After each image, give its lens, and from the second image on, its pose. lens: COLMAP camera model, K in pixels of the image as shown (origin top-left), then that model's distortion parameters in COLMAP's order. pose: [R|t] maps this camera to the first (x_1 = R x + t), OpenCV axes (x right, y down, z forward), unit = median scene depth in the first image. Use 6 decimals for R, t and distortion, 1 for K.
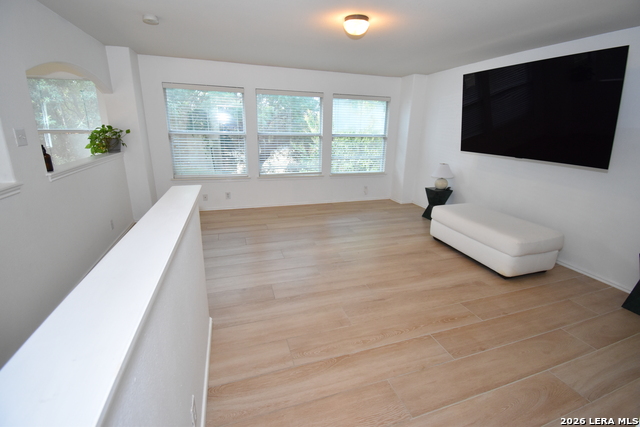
lens RADIAL K [[289.4, 0, 323.6], [0, 289.4, 210.8], [0, 0, 1]] dist [-0.001821, -0.001779]
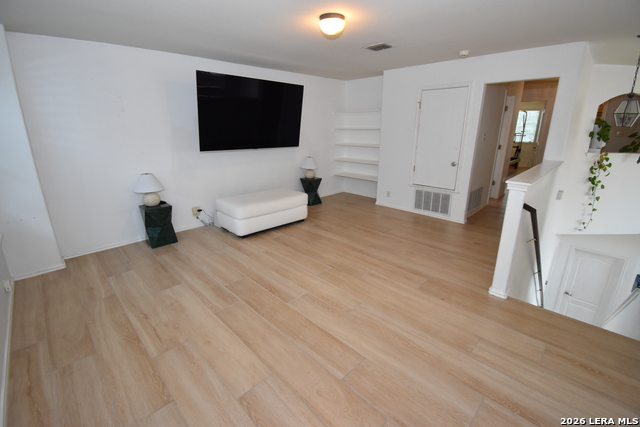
lens RADIAL K [[289.4, 0, 320.4], [0, 289.4, 212.6], [0, 0, 1]] dist [-0.001821, -0.001779]
pose [[-0.456718, -0.277157, 0.845336, -0.759314], [0.238499, 0.877298, 0.416492, -0.449213], [-0.857045, 0.391832, -0.334576, 1.430648]]
